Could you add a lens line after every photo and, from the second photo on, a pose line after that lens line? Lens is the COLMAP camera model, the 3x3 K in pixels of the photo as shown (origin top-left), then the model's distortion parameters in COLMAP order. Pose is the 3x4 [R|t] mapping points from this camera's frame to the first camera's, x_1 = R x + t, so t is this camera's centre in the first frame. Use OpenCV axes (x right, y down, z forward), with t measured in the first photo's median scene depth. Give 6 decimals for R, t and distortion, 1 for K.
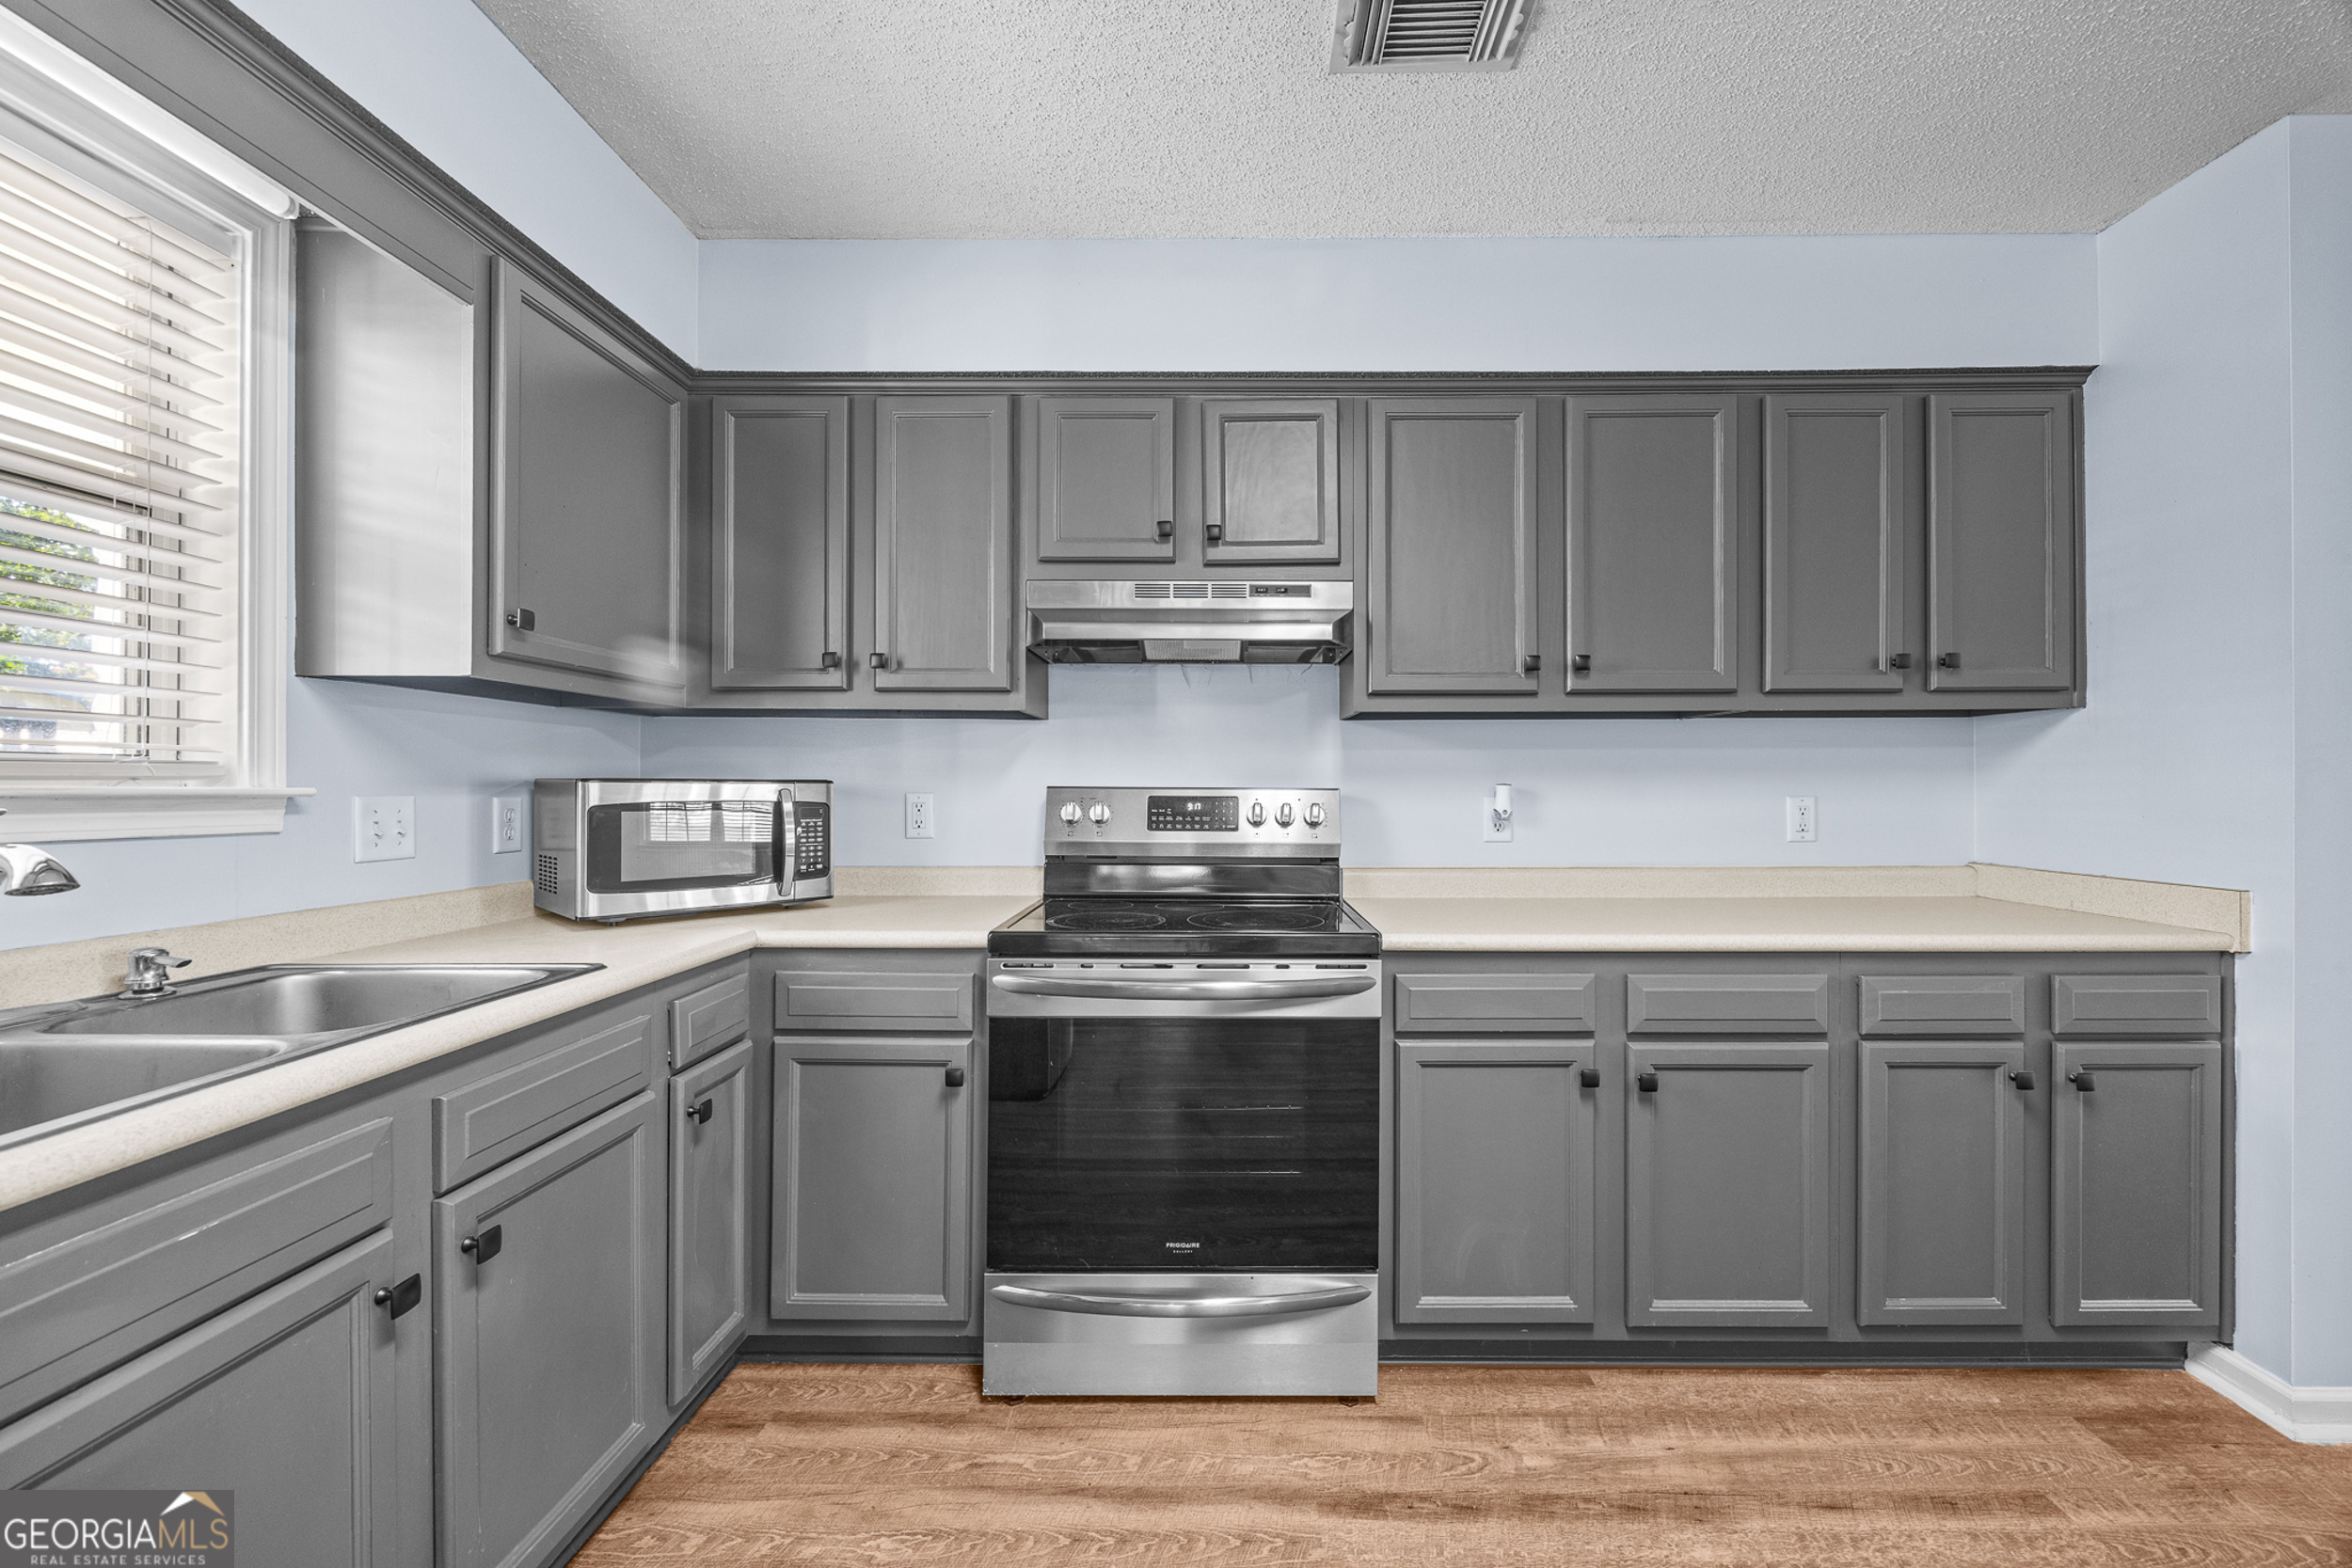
lens RADIAL K [[899.3, 0, 1204.6], [0, 899.3, 787.6], [0, 0, 1]] dist [-0.004012, -0.001145]
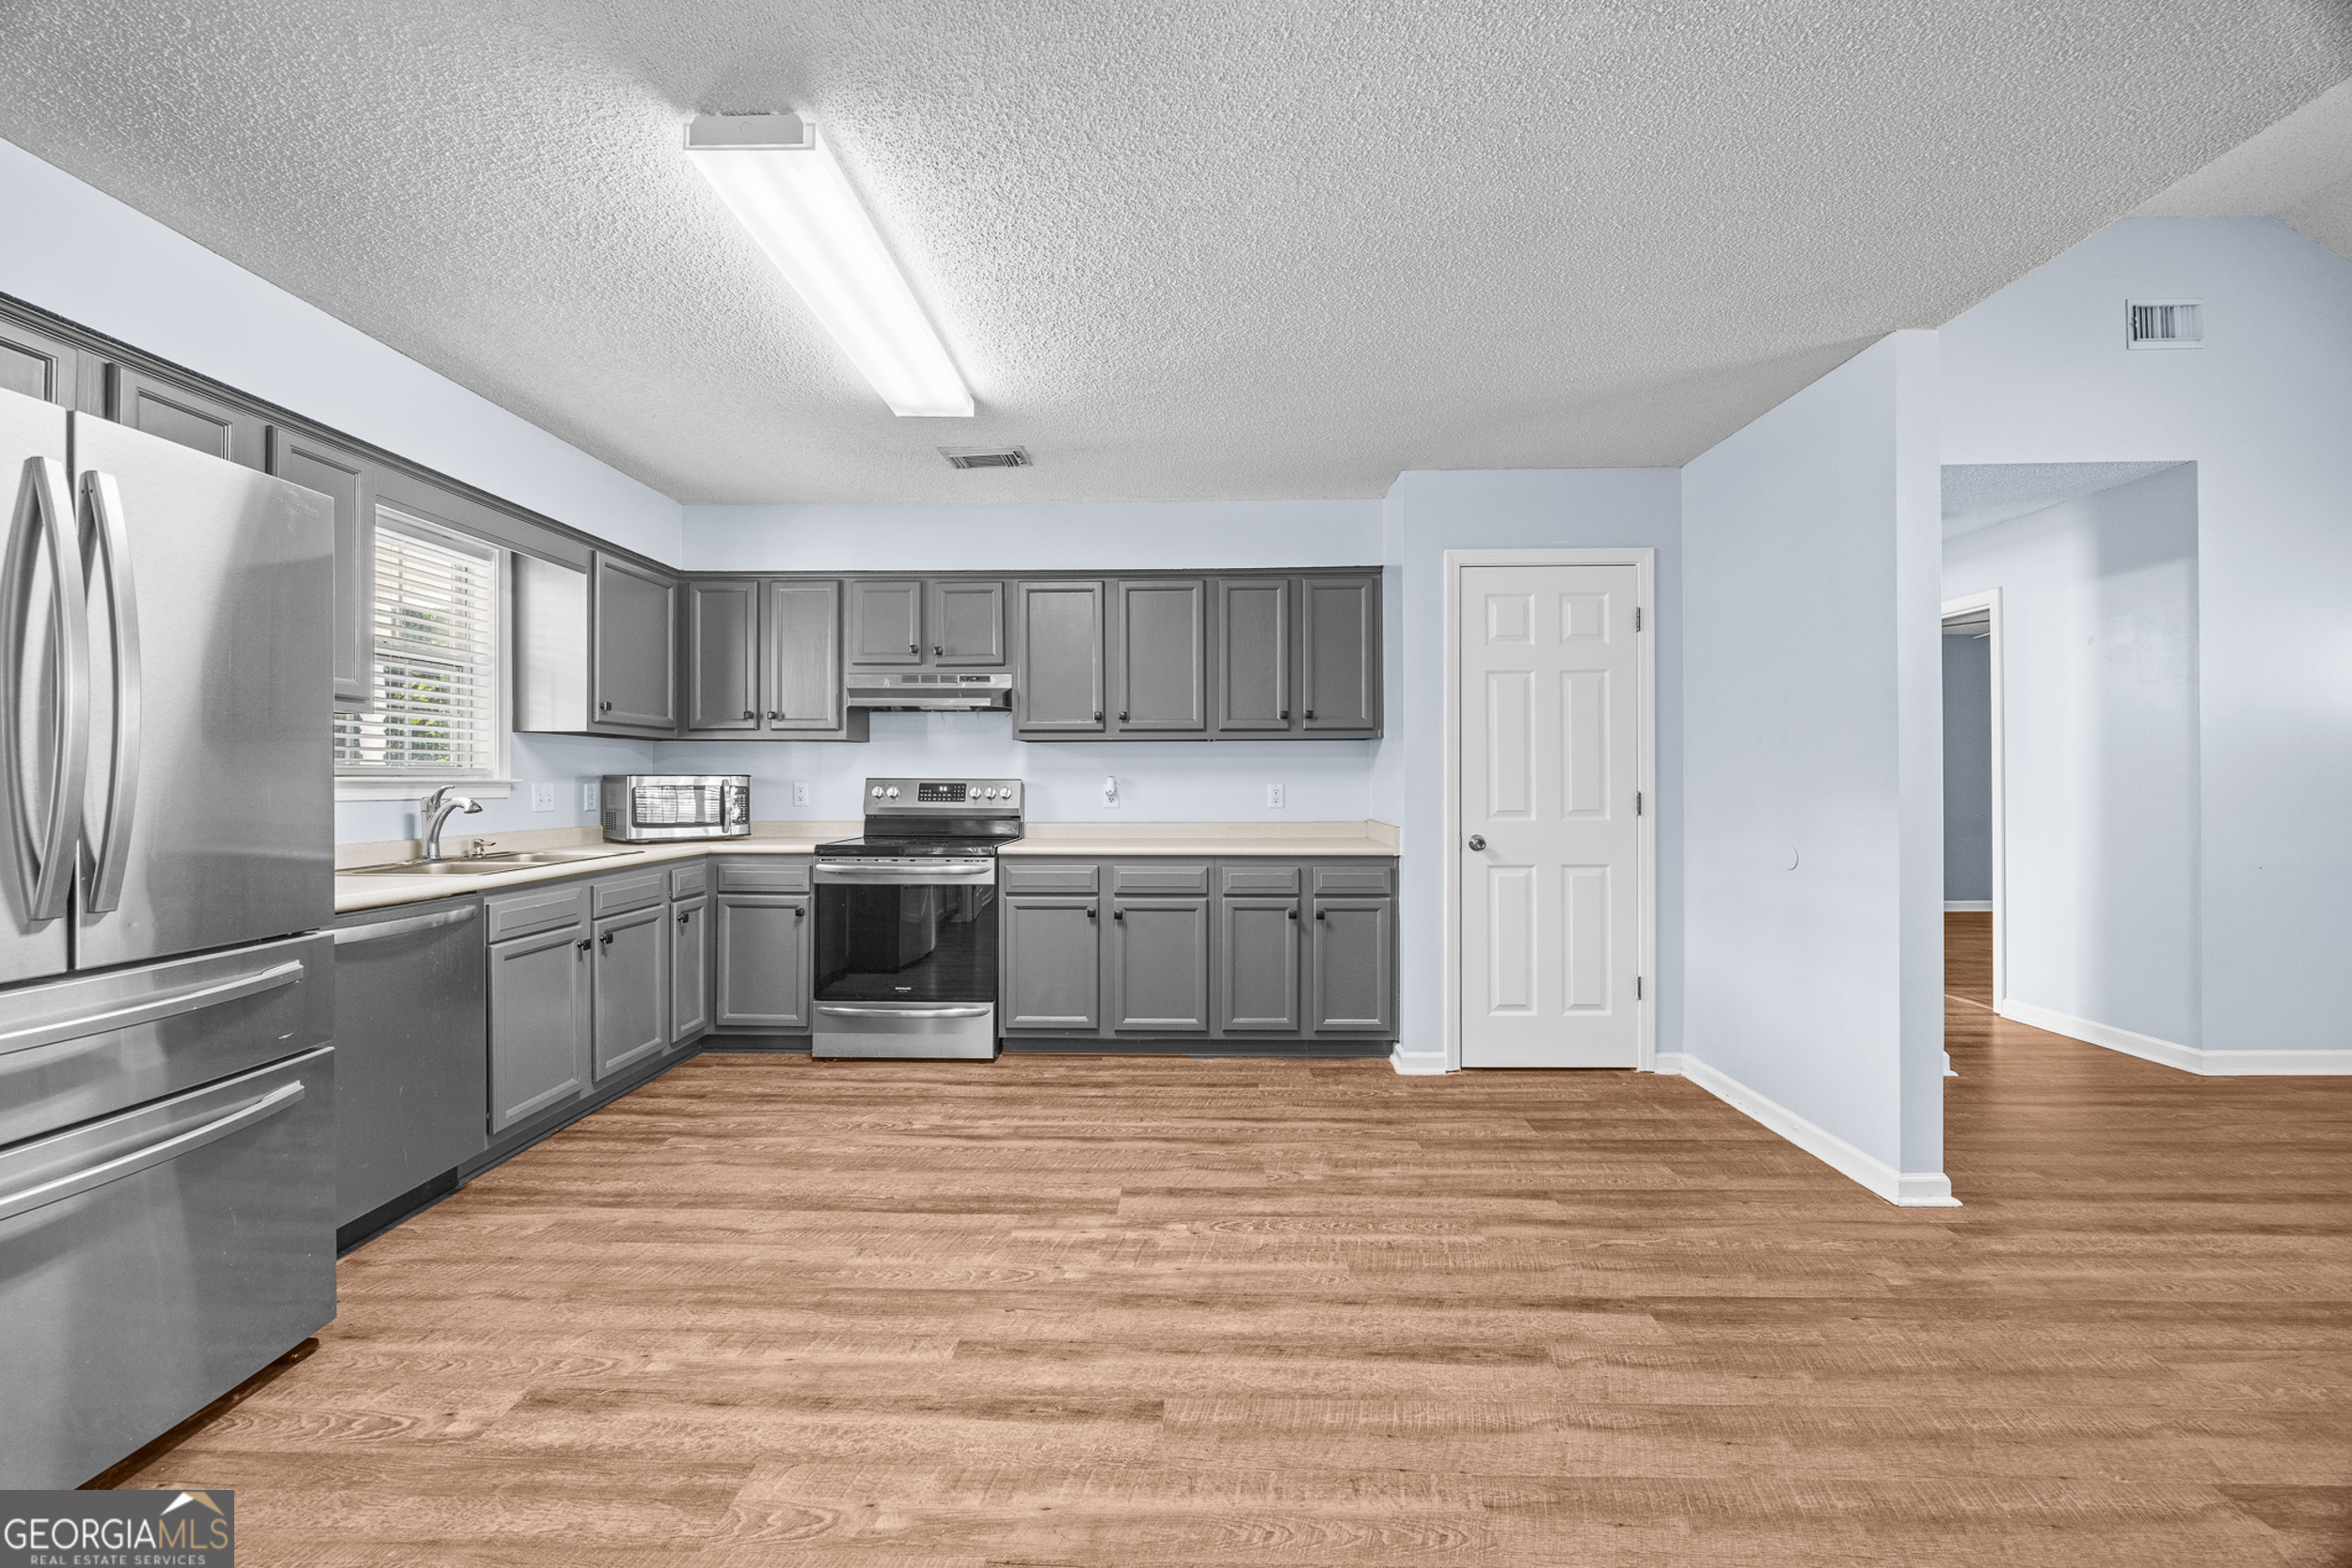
lens RADIAL K [[887.1, 0, 1173.0], [0, 887.1, 781.2], [0, 0, 1]] dist [-0.005695, -0.000046]
pose [[0.999940, -0.000505, -0.010907, 0.642089], [0.000550, 0.999991, 0.004185, -0.002879], [0.010905, -0.004191, 0.999932, -1.122145]]
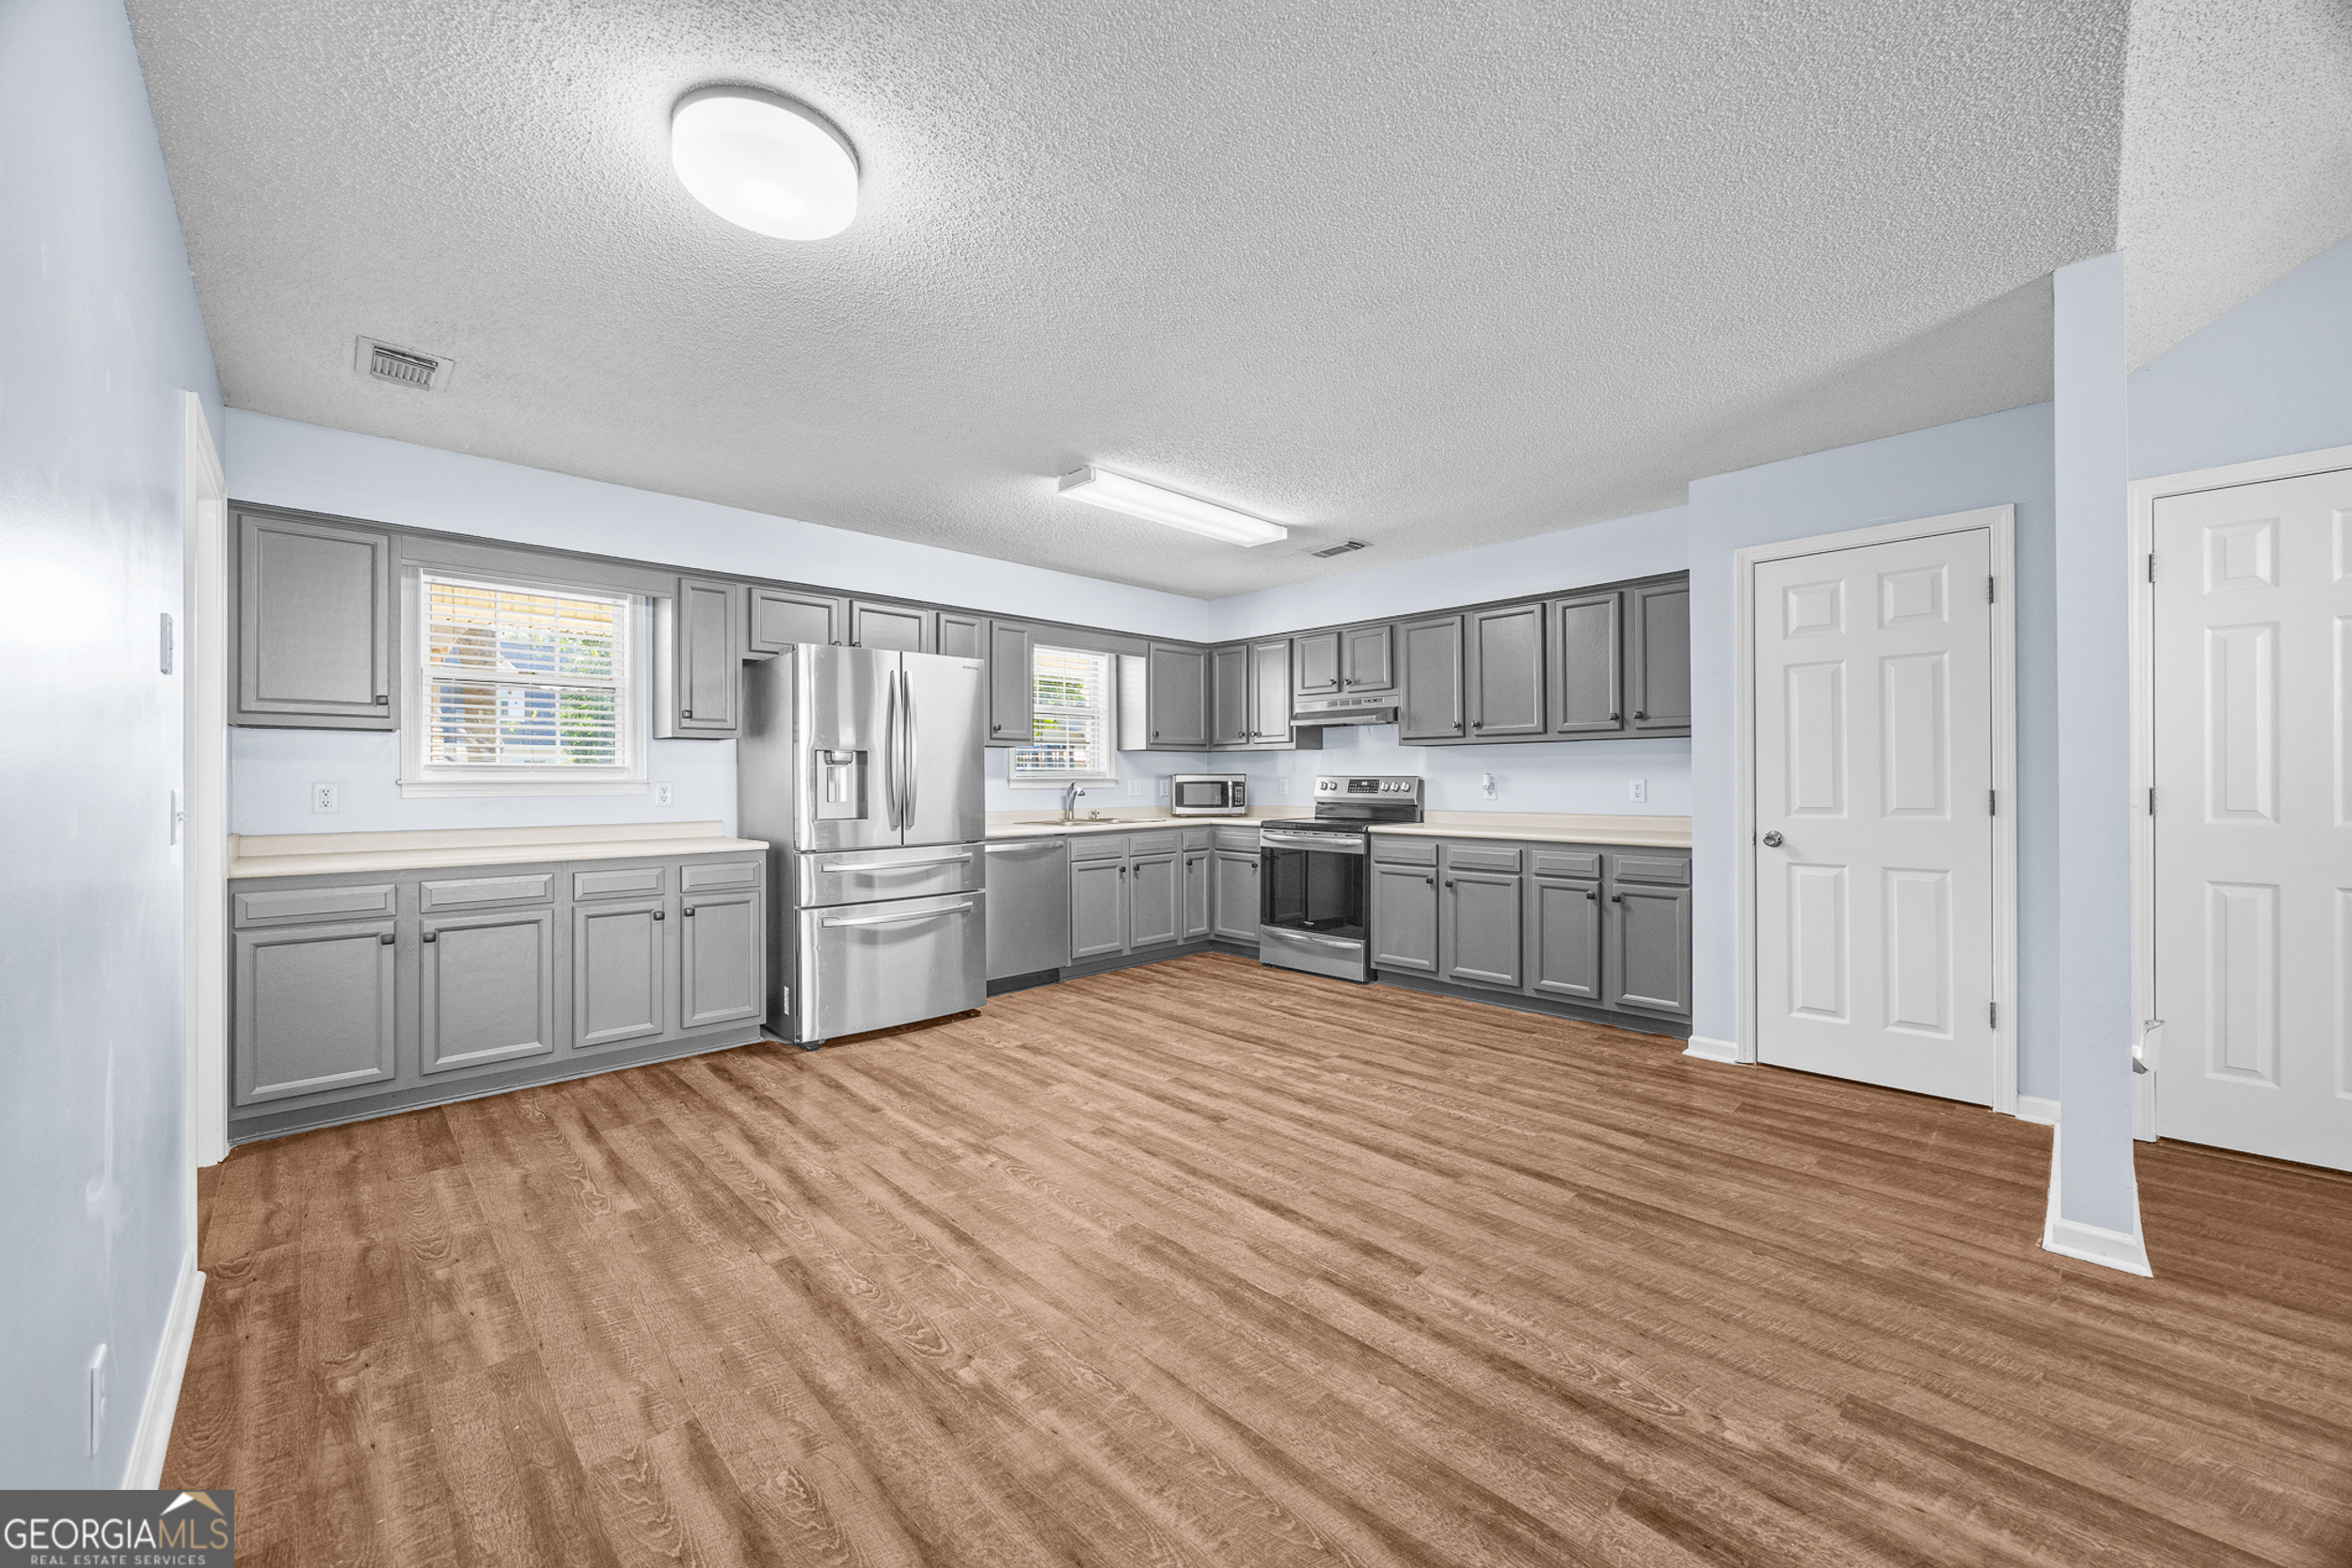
lens RADIAL K [[899.3, 0, 1173.4], [0, 899.3, 775.2], [0, 0, 1]] dist [-0.004012, -0.001145]
pose [[0.702231, -0.004277, -0.711937, 1.832054], [0.006742, 0.999977, 0.000642, -0.008939], [0.711917, -0.005250, 0.702244, -1.495241]]
